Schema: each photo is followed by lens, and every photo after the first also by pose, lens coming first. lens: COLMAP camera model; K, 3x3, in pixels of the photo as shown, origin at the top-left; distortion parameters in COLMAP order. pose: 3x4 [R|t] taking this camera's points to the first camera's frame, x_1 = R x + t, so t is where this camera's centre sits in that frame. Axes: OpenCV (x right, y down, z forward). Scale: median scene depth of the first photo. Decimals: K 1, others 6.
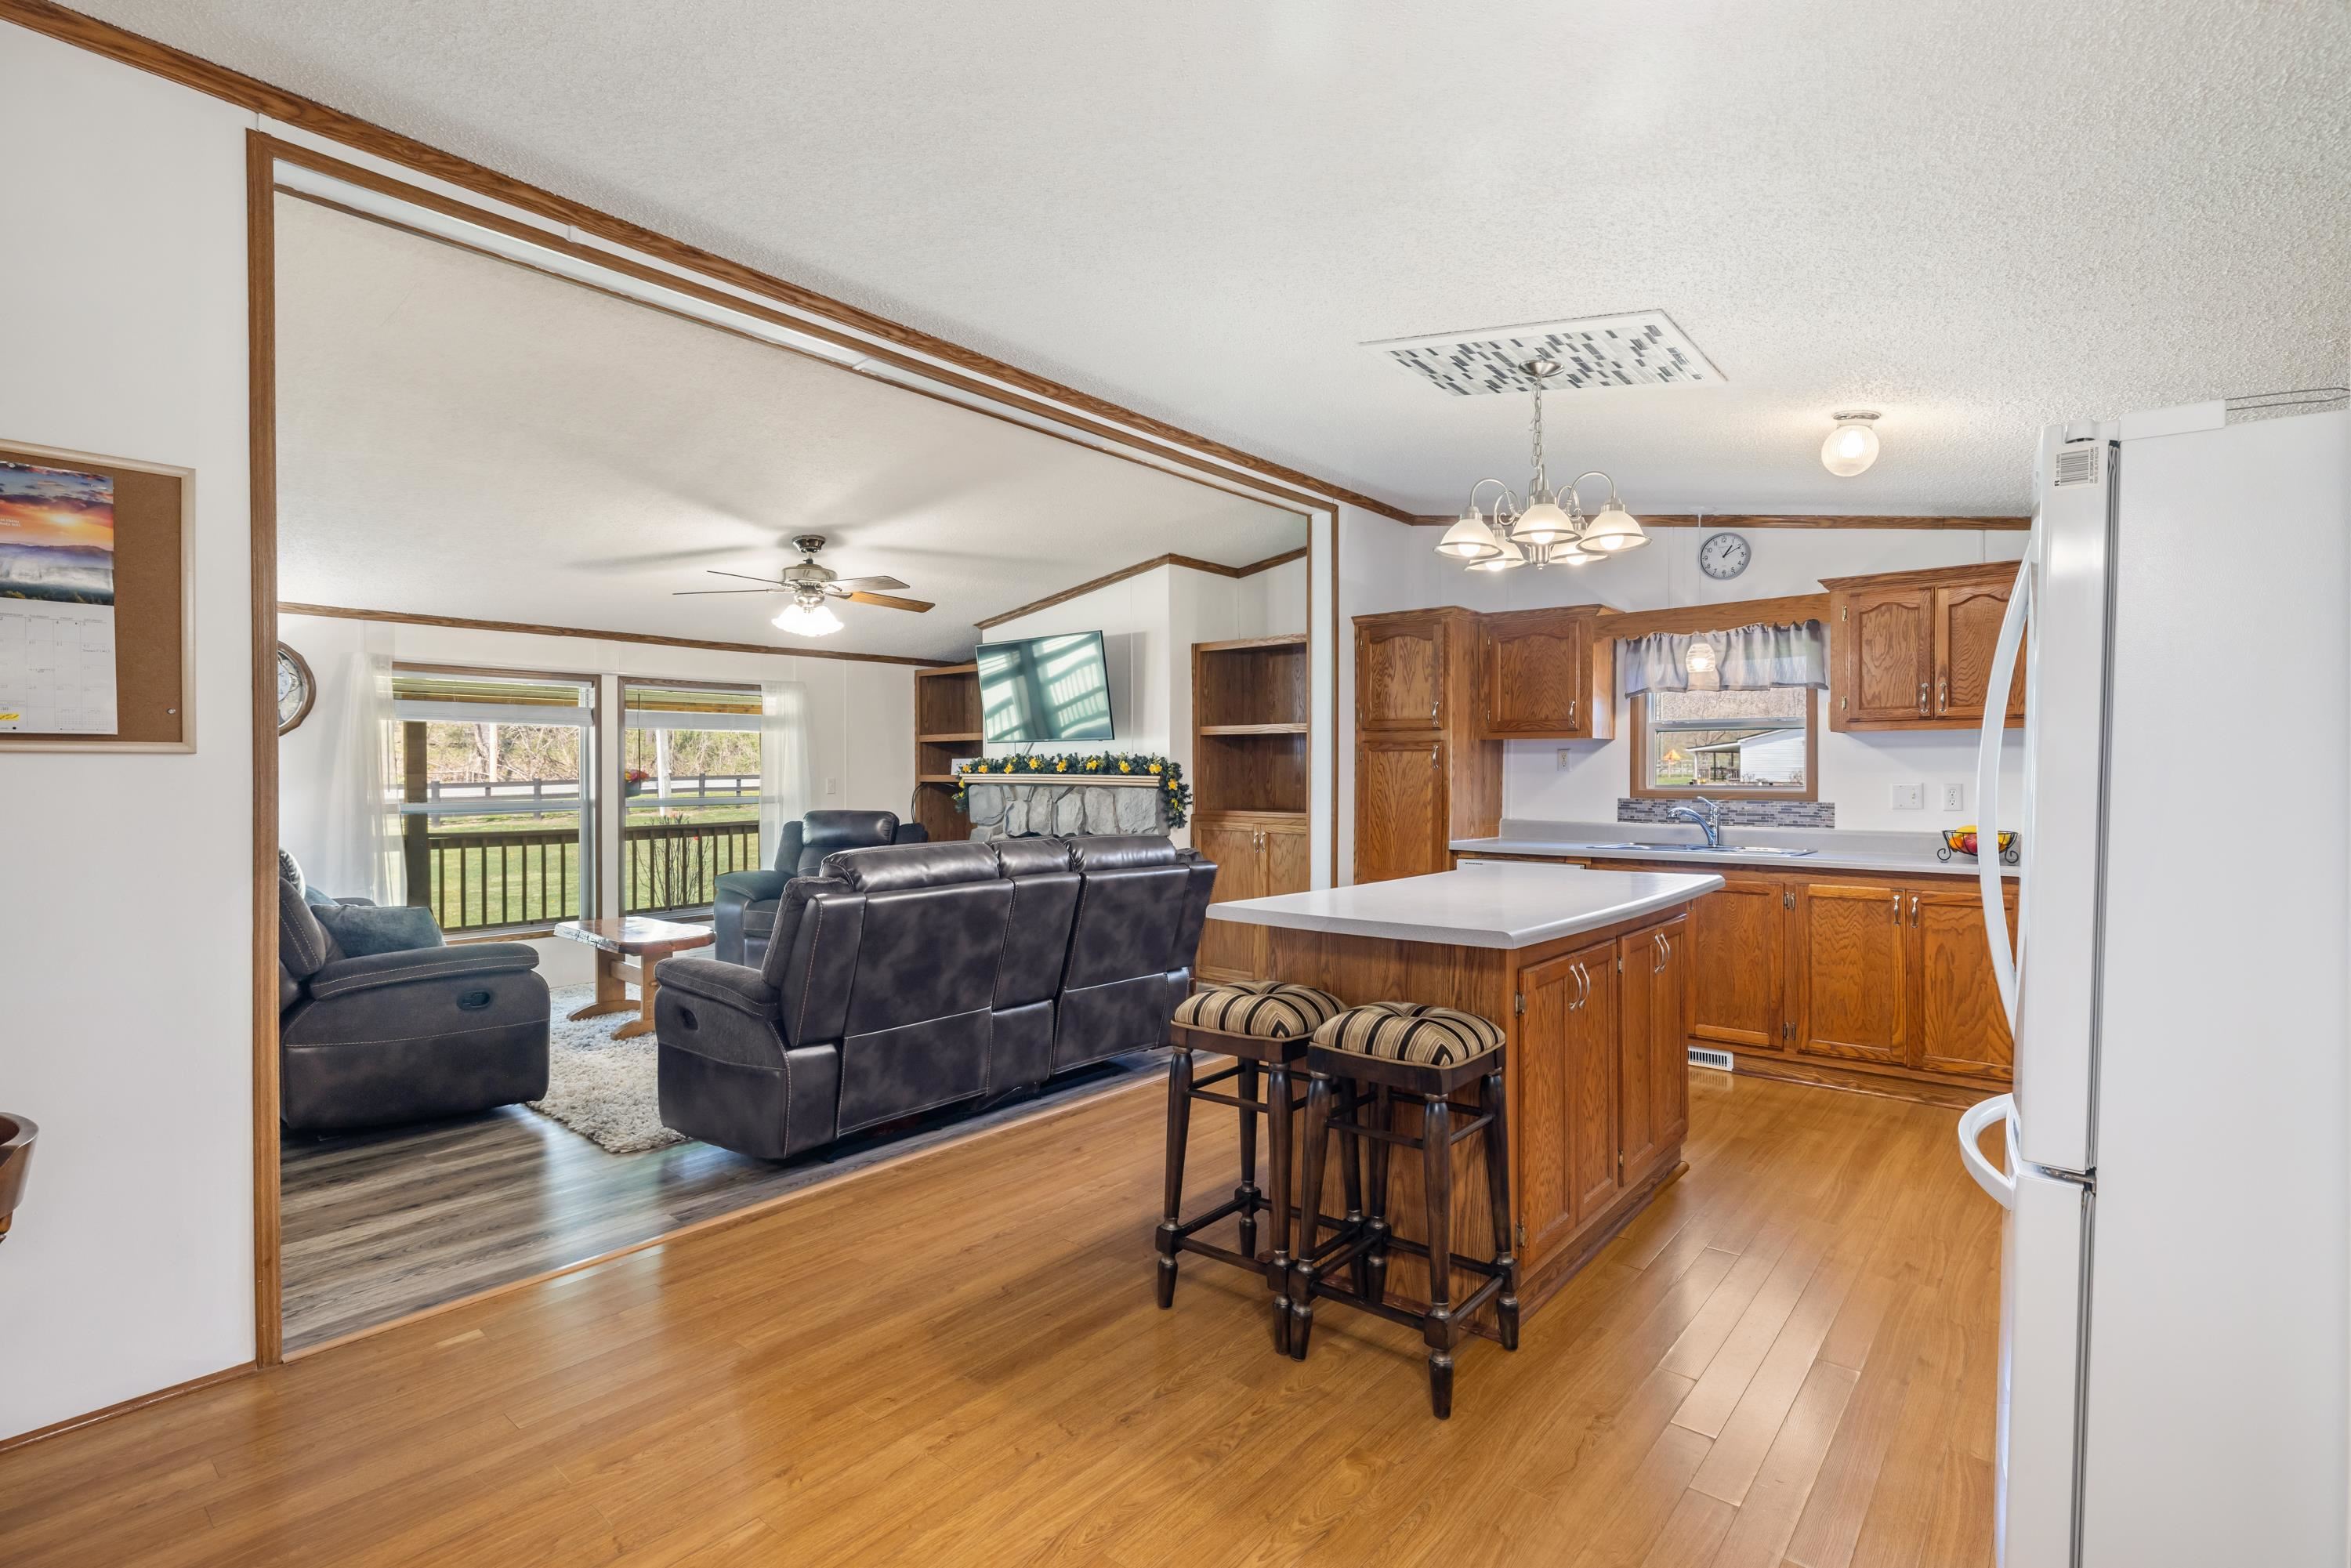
lens RADIAL K [[1122.6, 0, 1175.5], [0, 1122.6, 784.0], [0, 0, 1]] dist [0.000217, 0.000044]
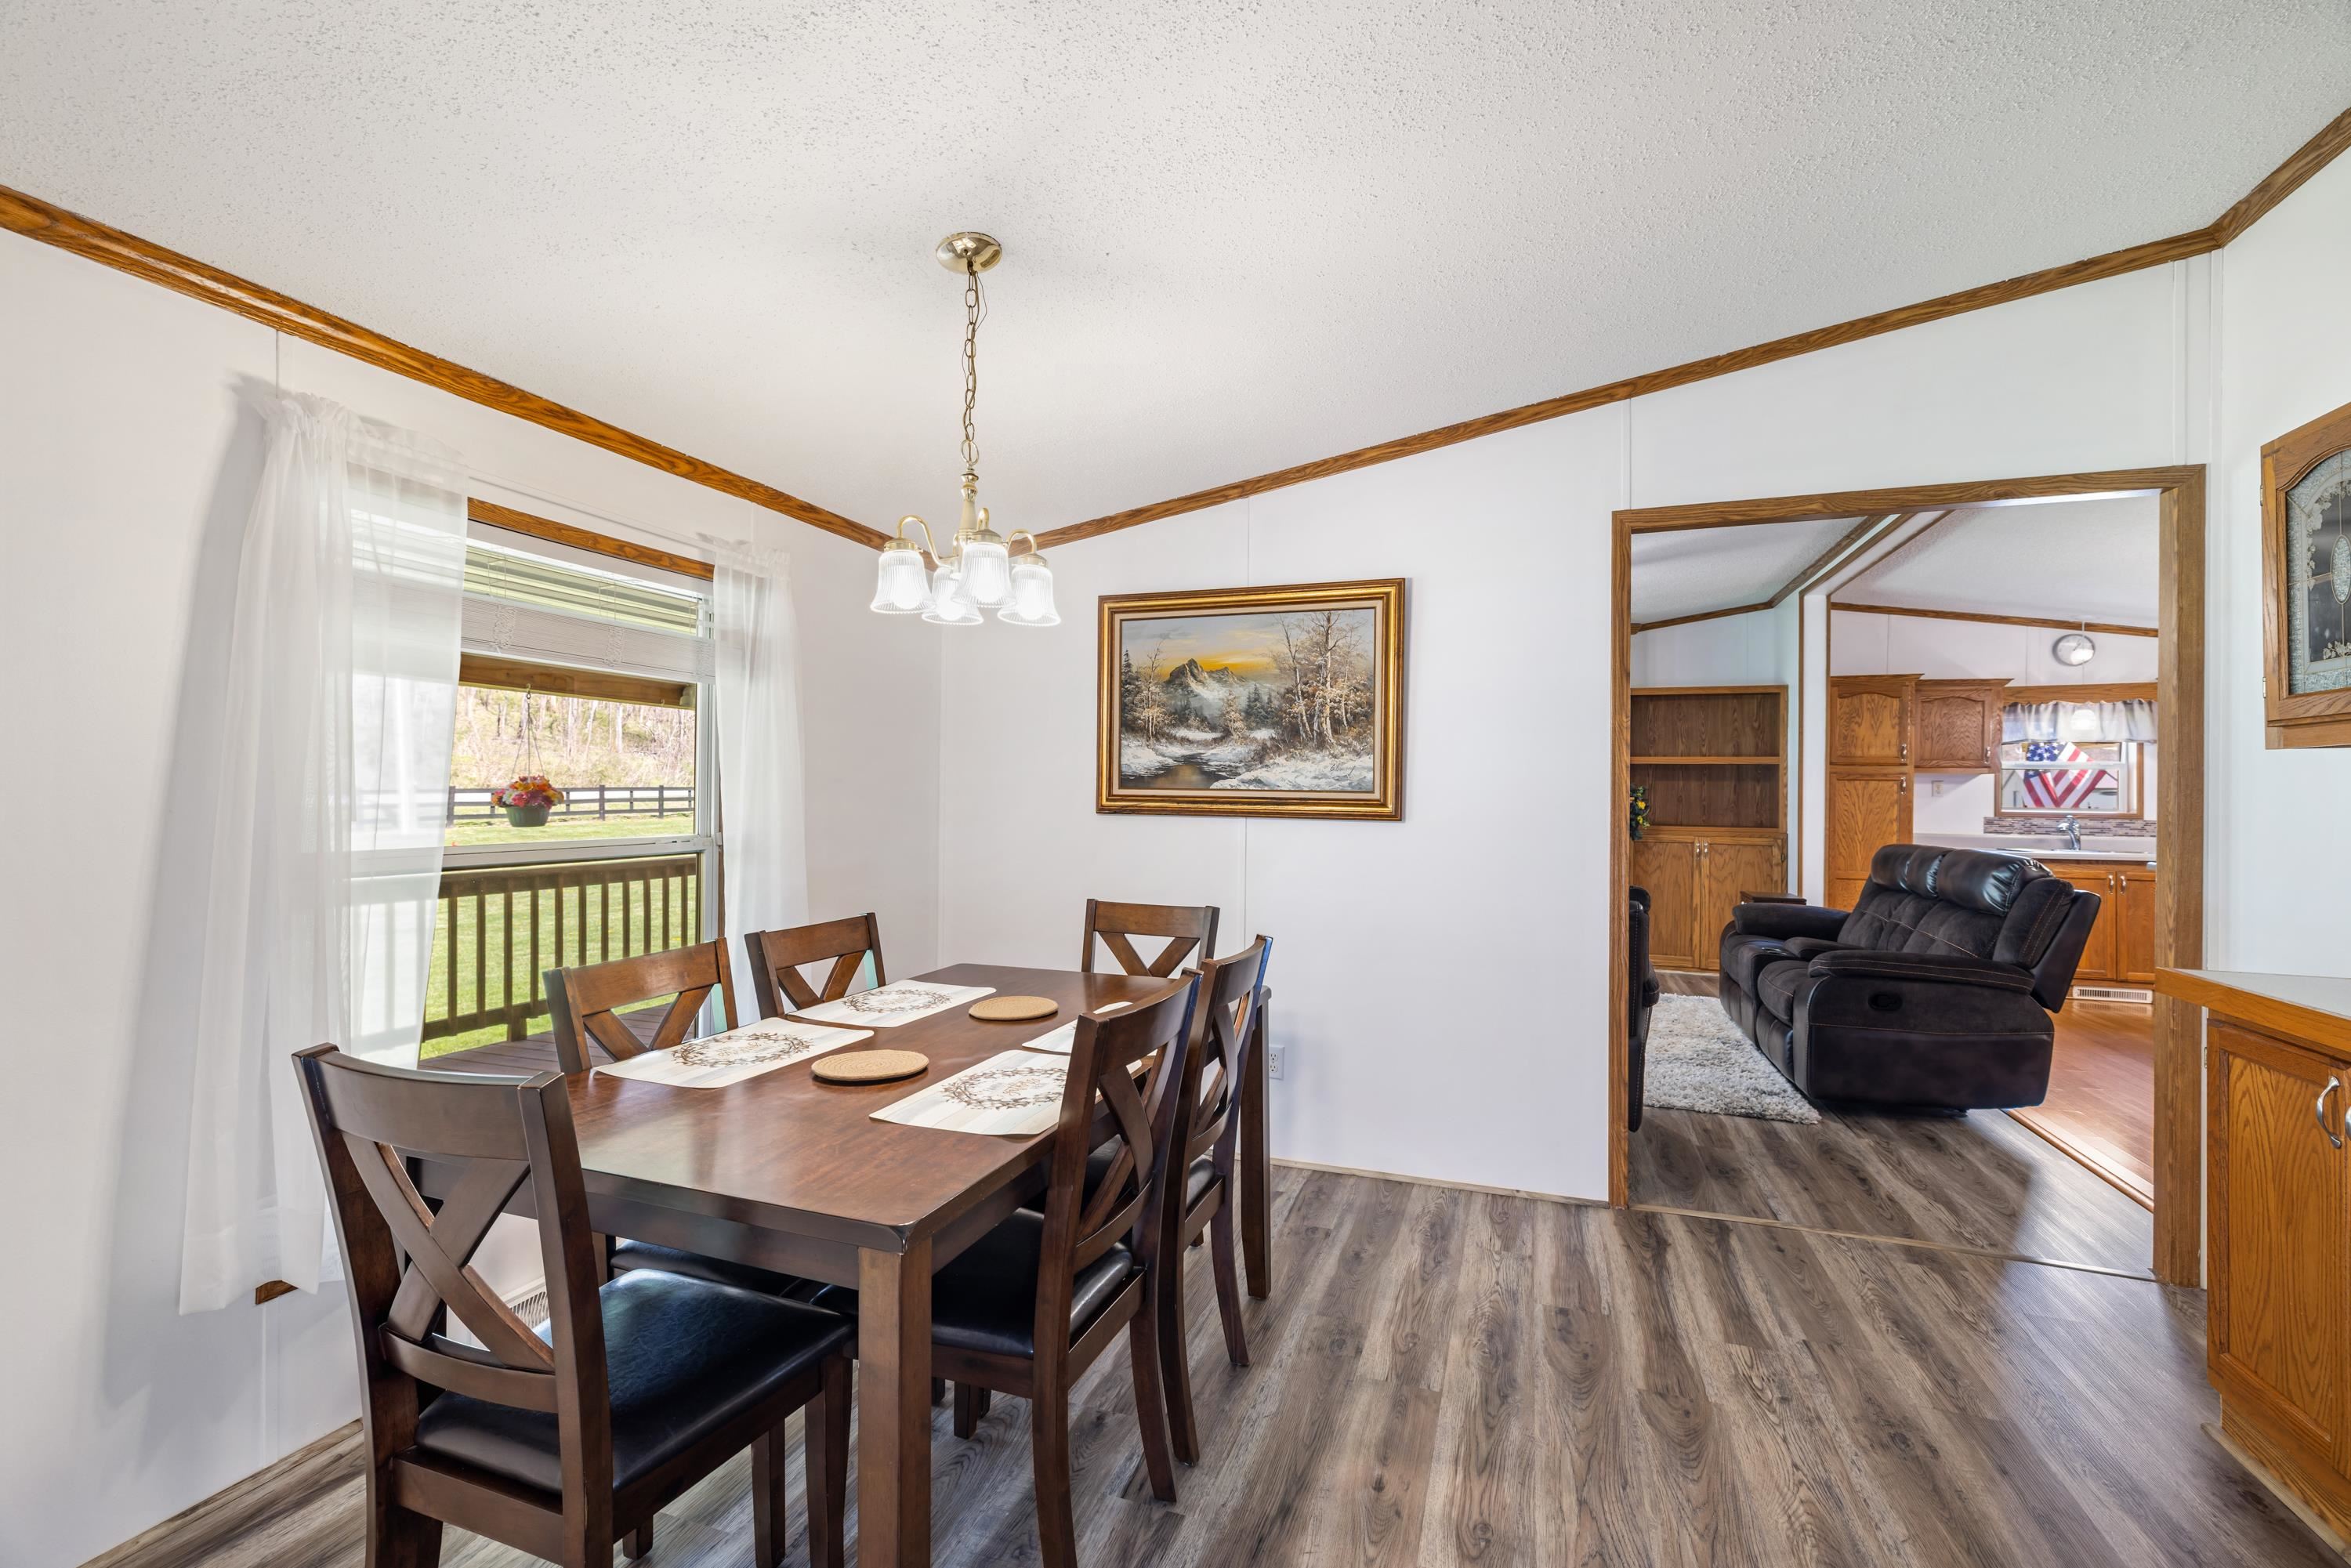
lens RADIAL K [[1010.7, 0, 1175.5], [0, 1010.7, 784.0], [0, 0, 1]] dist [-0.002372, -0.000198]
pose [[0.936073, 0.015214, 0.351477, -0.991336], [-0.007410, 0.999696, -0.023536, 0.008810], [-0.351728, 0.019427, 0.935901, 0.179016]]
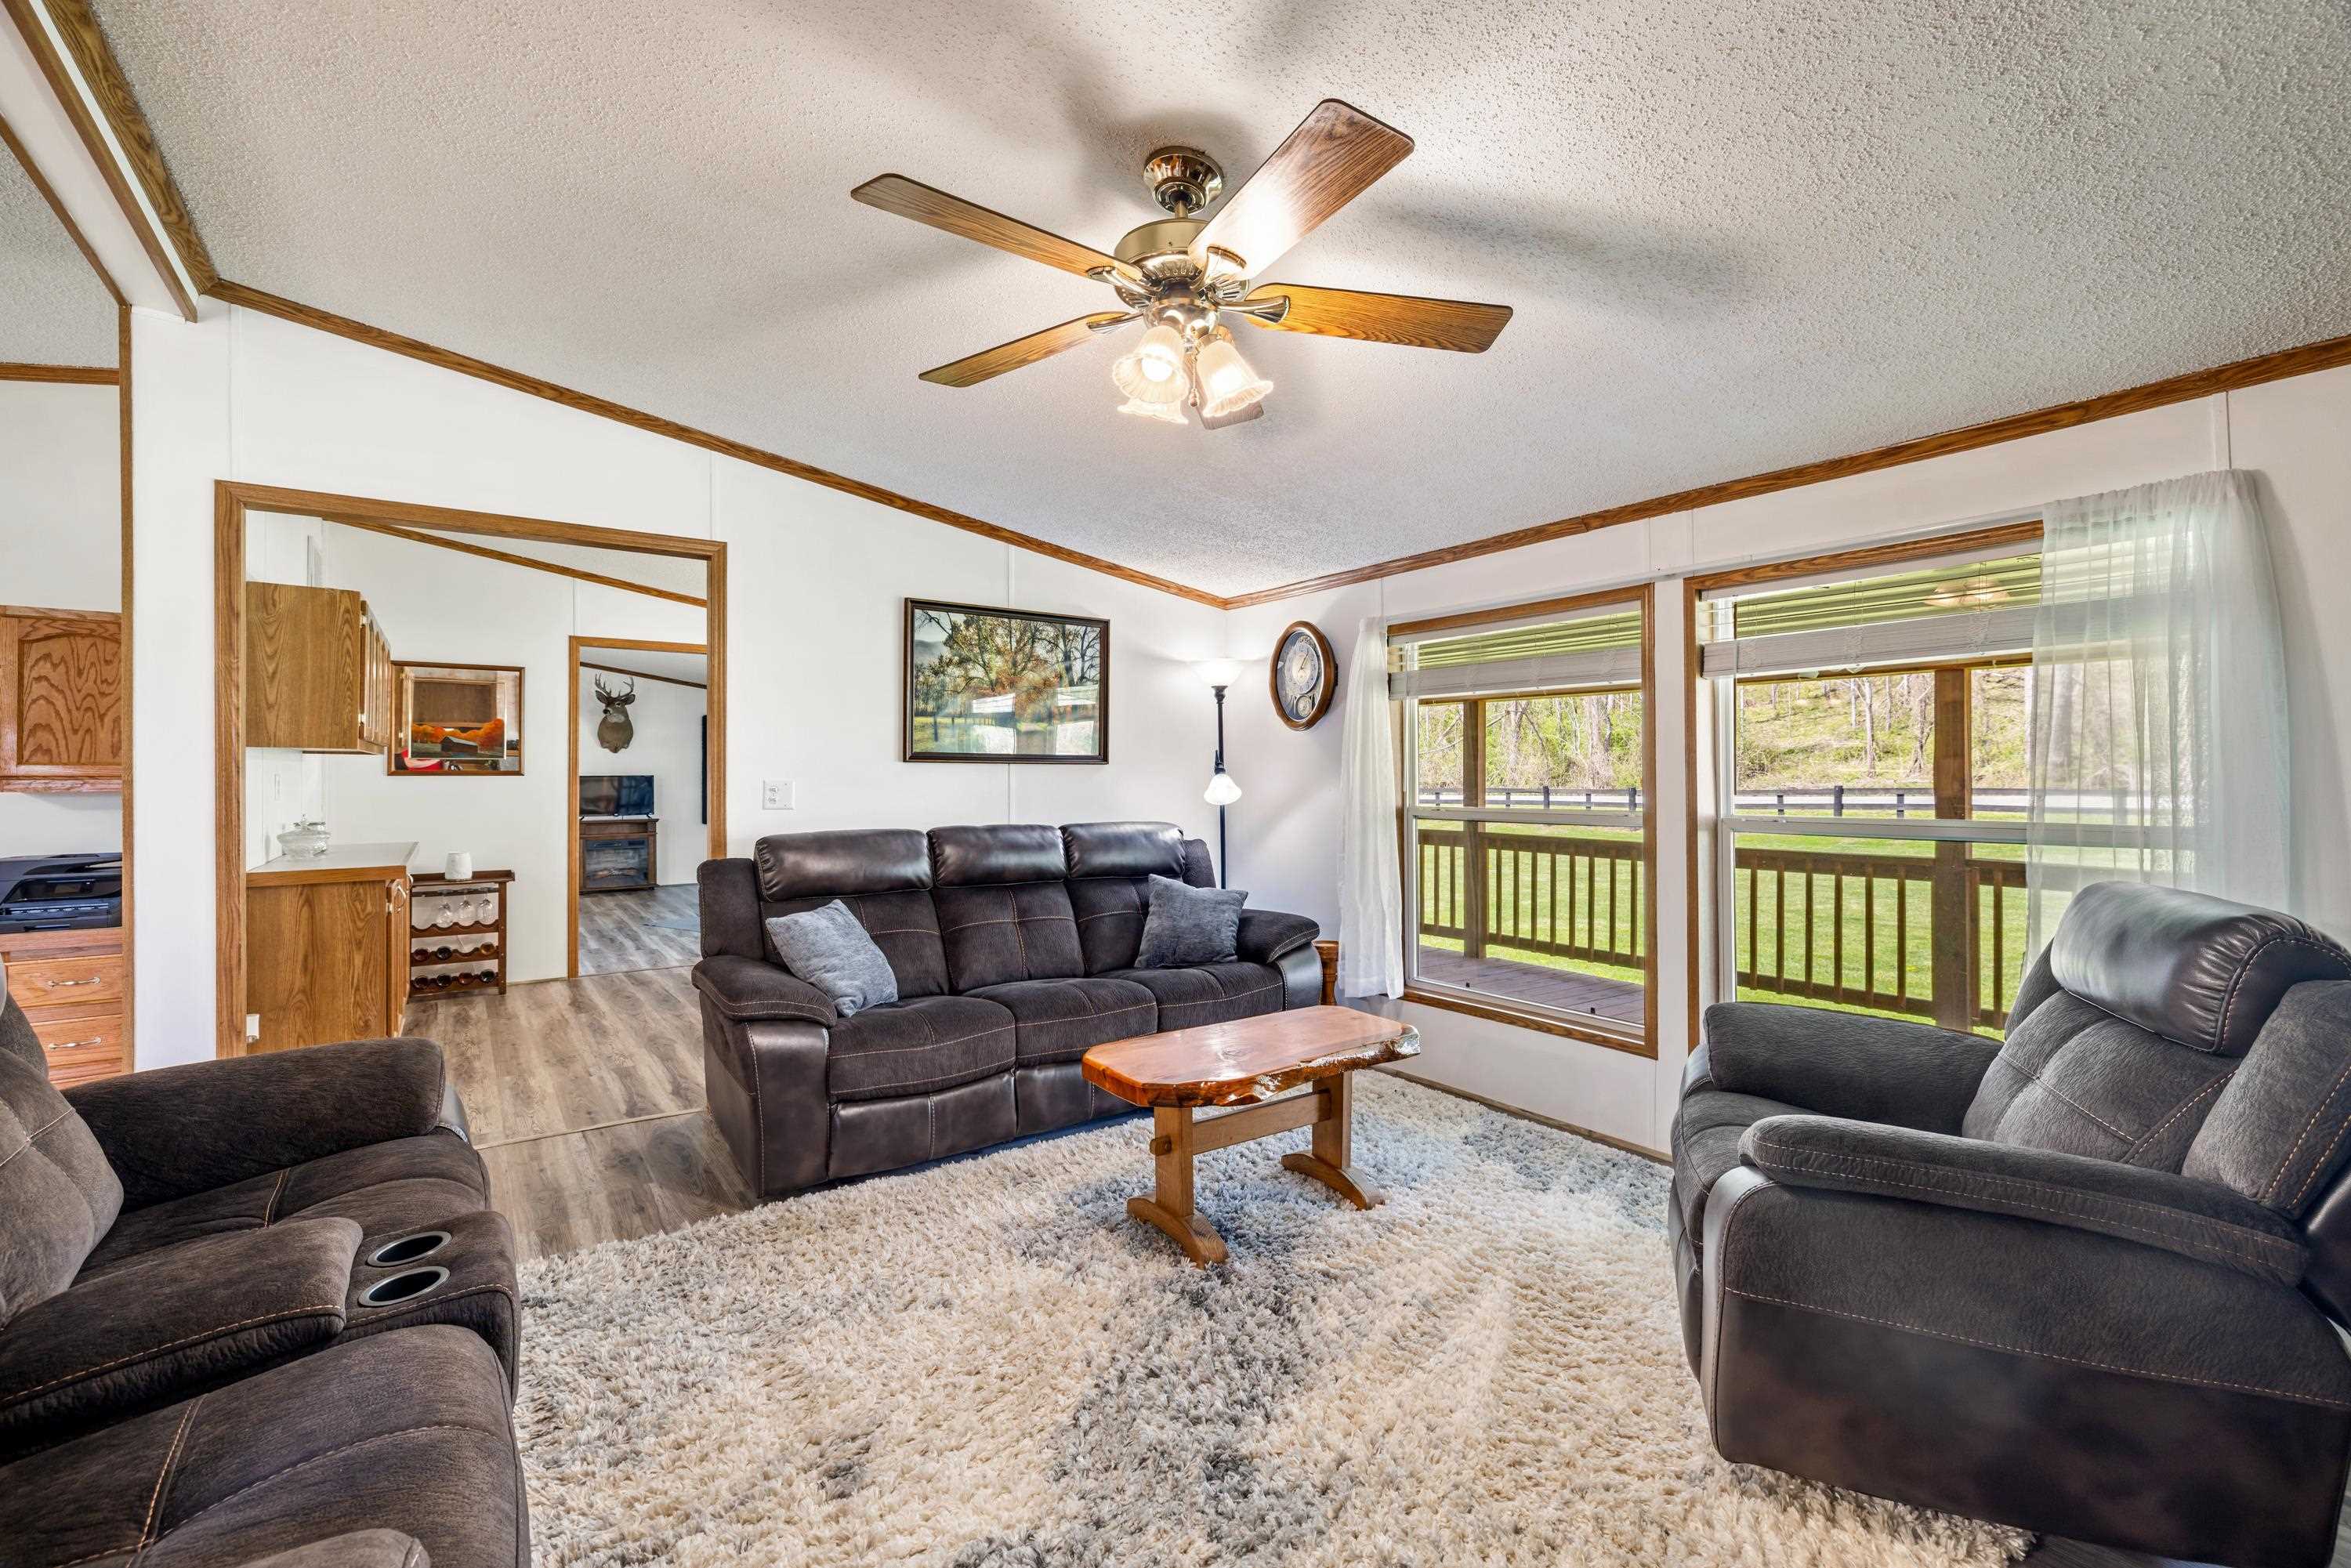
lens RADIAL K [[1010.7, 0, 1175.5], [0, 1010.7, 784.0], [0, 0, 1]] dist [-0.002372, -0.000198]
pose [[-0.249585, 0.001945, -0.968351, 0.013440], [-0.009066, 0.999949, 0.004345, -0.001058], [0.968311, 0.009864, -0.249555, 1.082634]]
